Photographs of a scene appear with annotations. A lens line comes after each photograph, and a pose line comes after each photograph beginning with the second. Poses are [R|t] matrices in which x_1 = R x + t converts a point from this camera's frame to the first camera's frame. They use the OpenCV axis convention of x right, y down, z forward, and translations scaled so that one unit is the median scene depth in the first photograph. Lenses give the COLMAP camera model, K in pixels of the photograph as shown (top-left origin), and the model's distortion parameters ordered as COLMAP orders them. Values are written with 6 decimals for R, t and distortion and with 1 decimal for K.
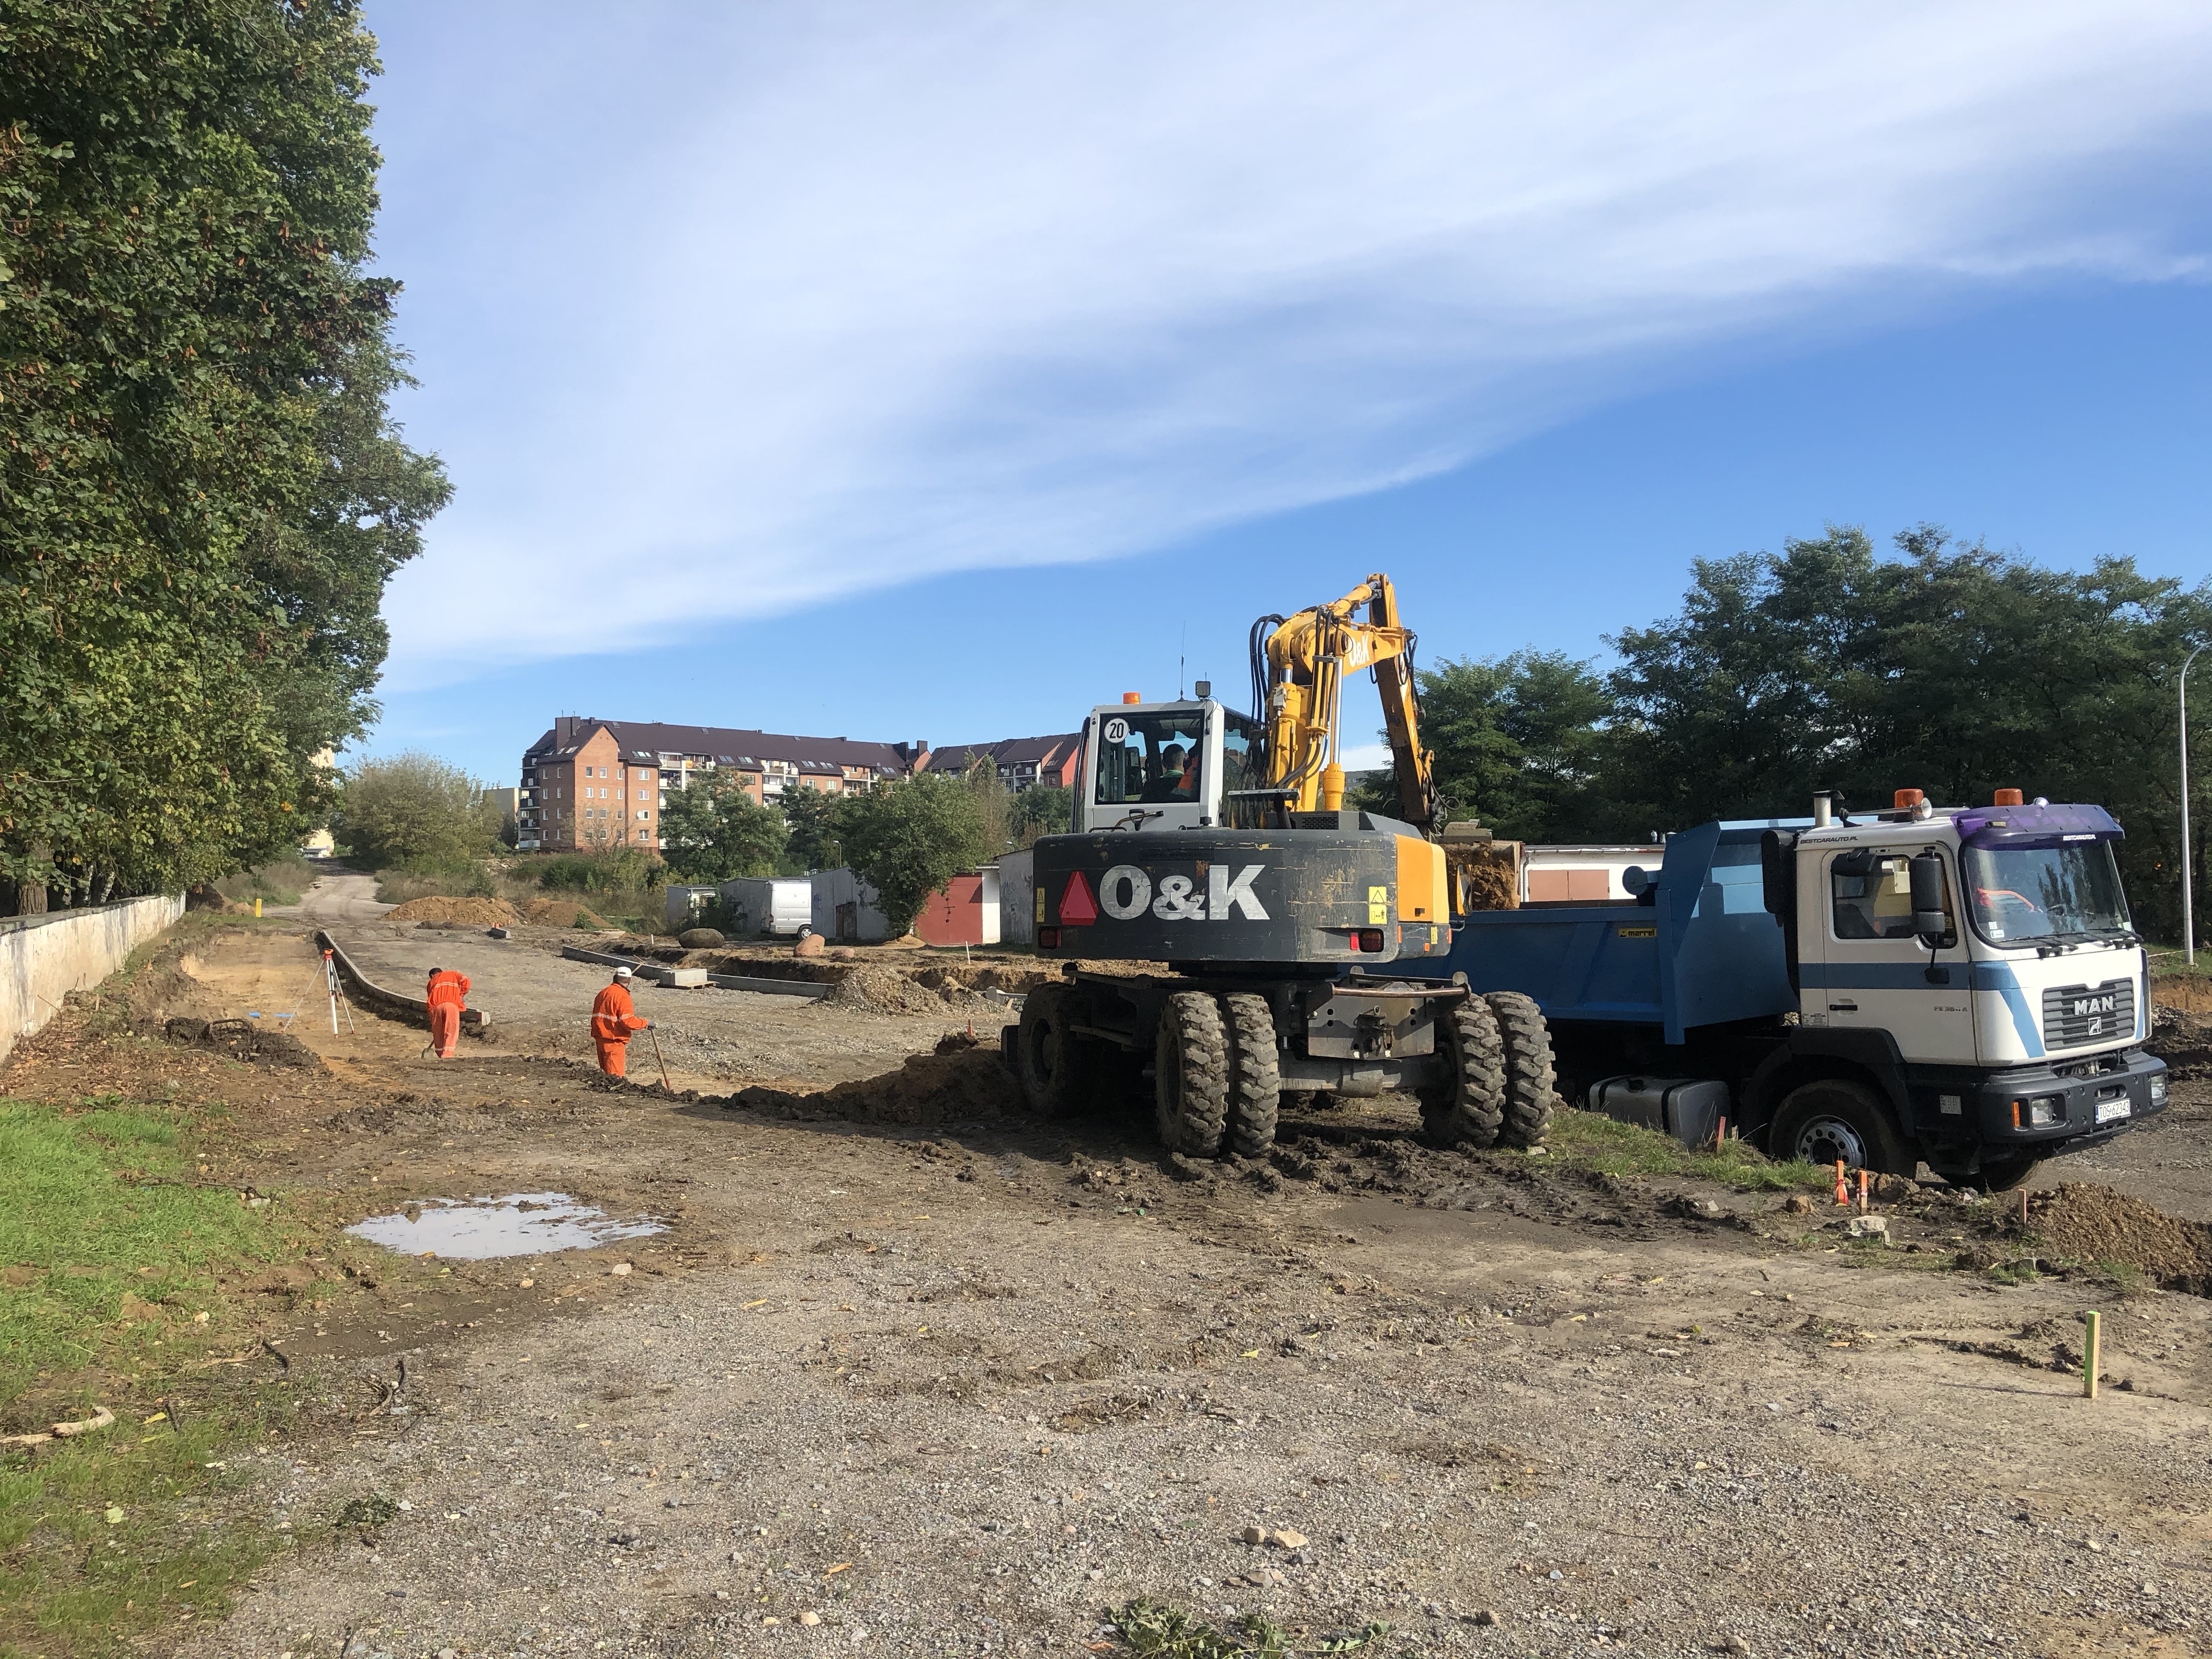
lens RADIAL K [[1821.8, 0, 1075.4], [0, 1821.8, 790.4], [0, 0, 1]] dist [0.033168, -0.037901]
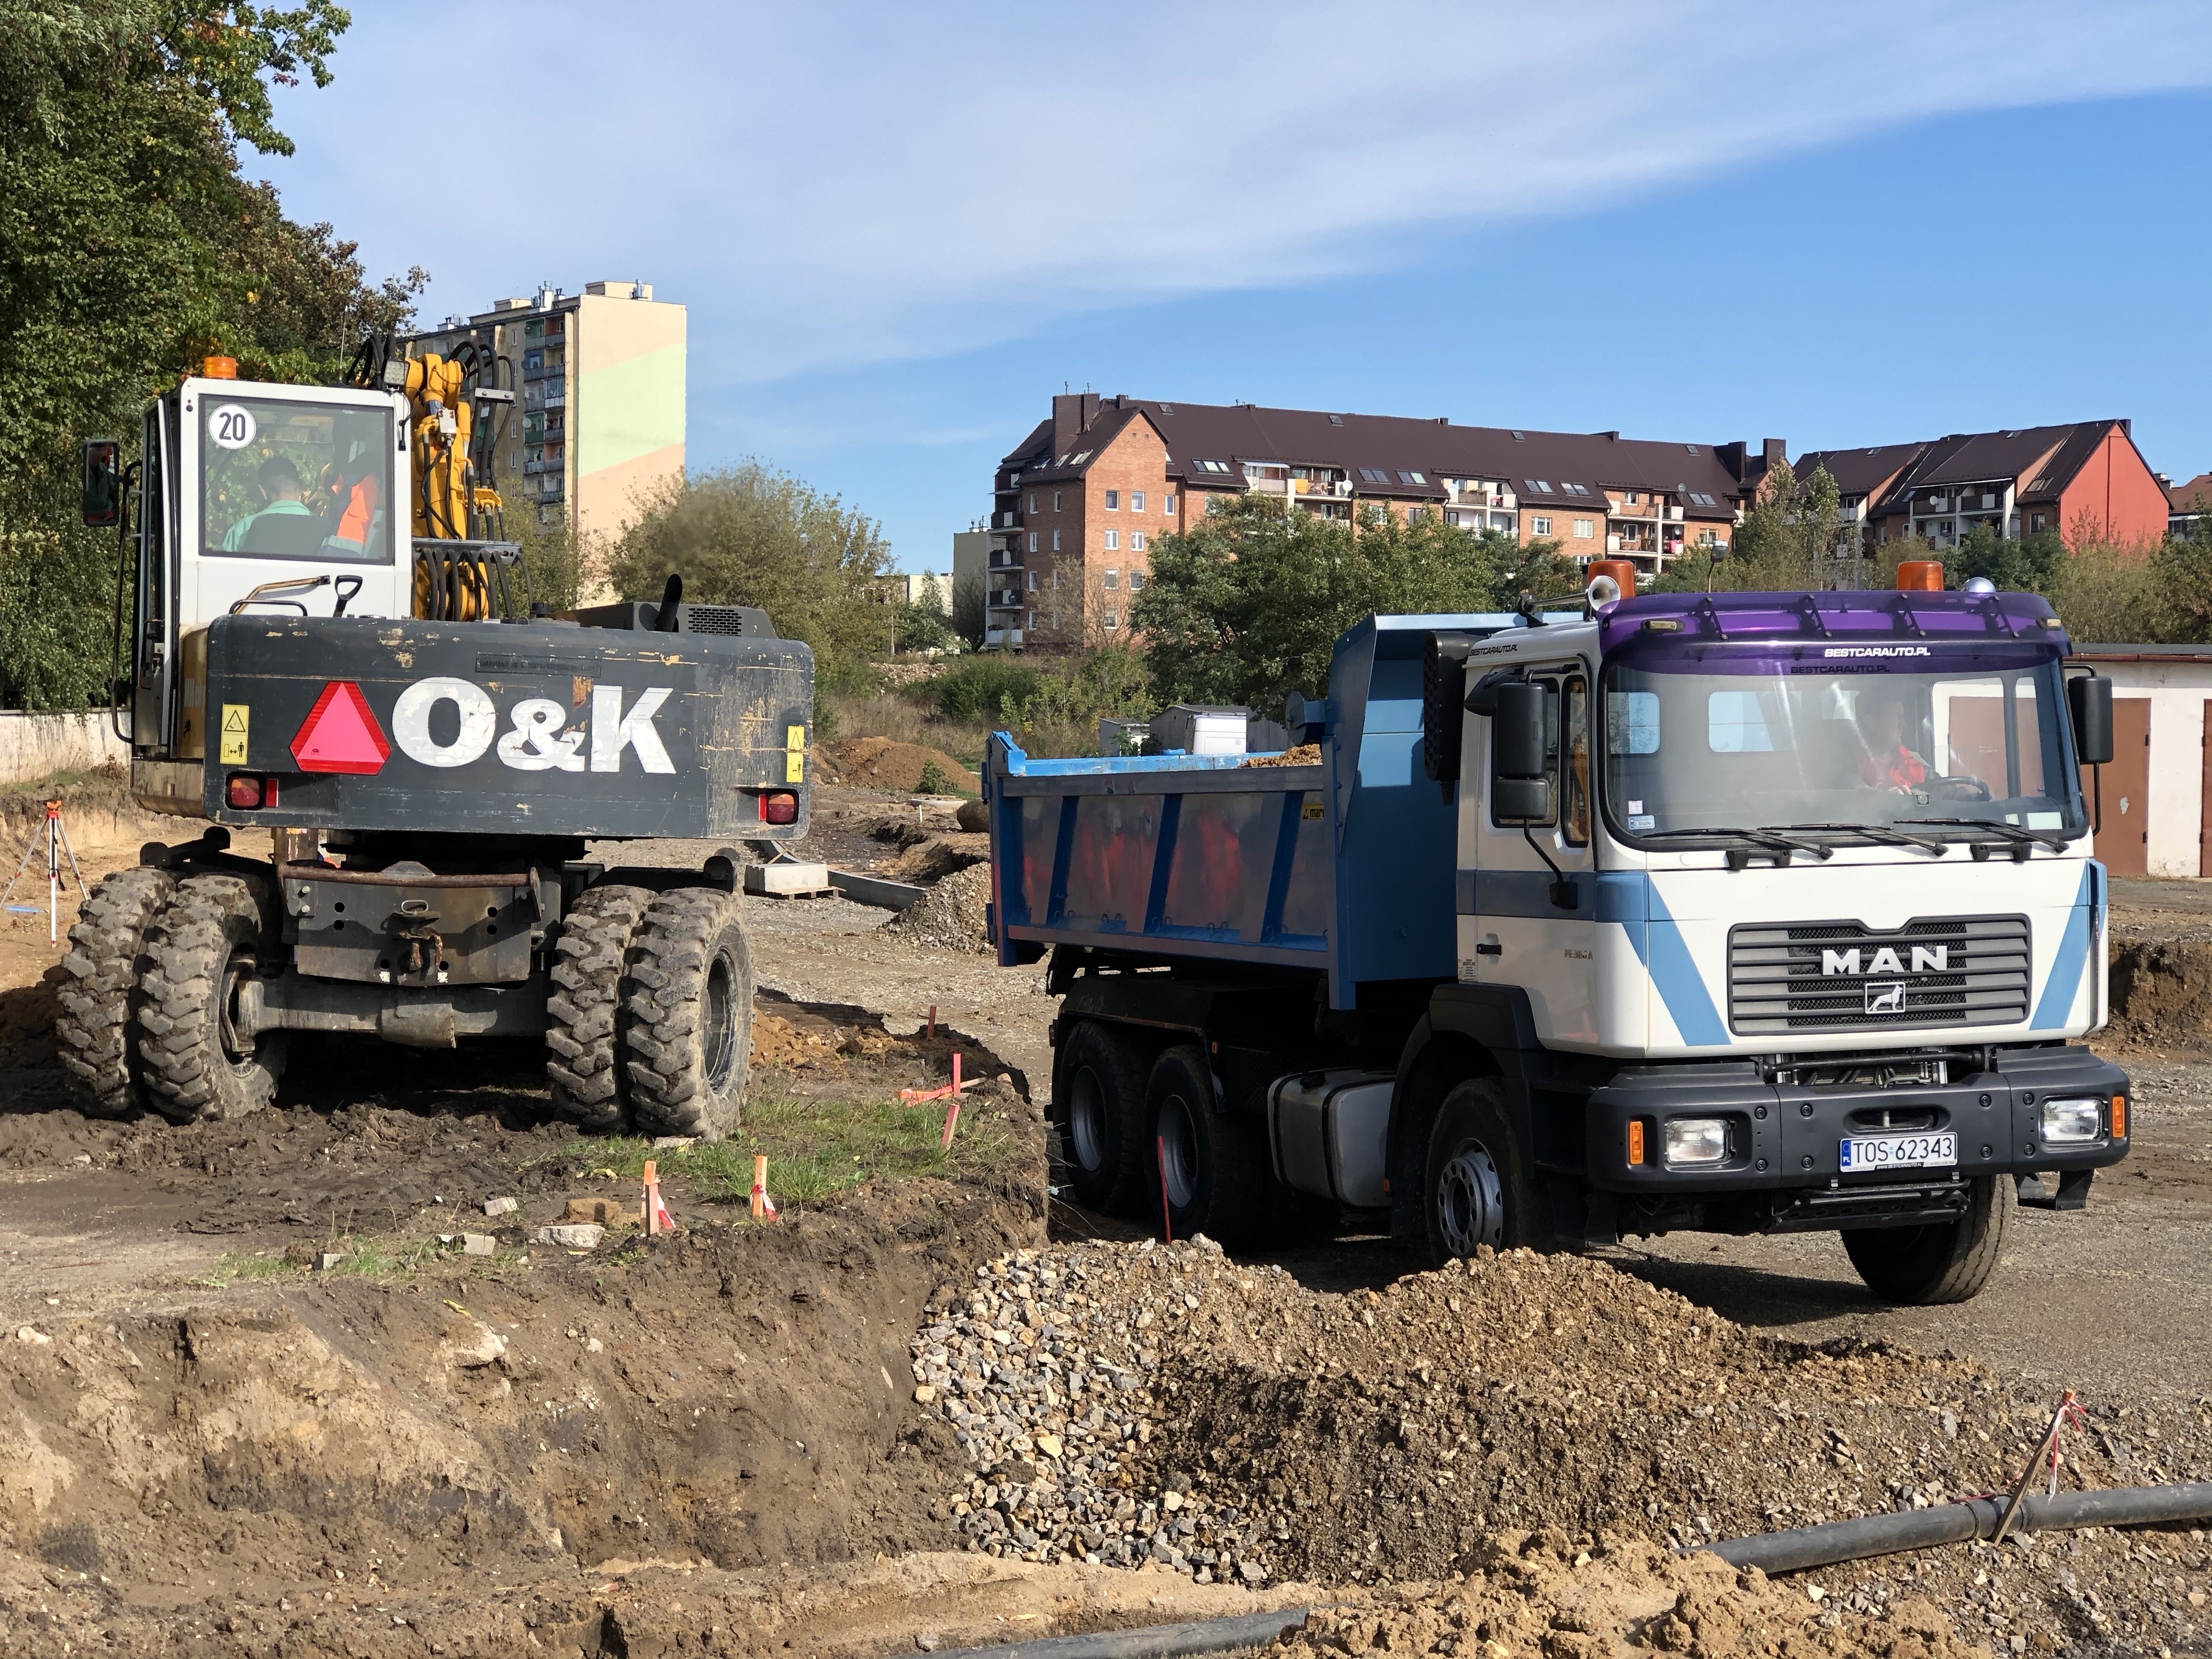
lens RADIAL K [[3675.0, 0, 1092.2], [0, 3675.0, 821.4], [0, 0, 1]] dist [0.045928, 0.000000]
pose [[0.954676, 0.029902, -0.296142, 0.650399], [-0.007064, 0.996937, 0.077890, -0.008385], [0.297564, -0.072267, 0.951963, -0.117482]]
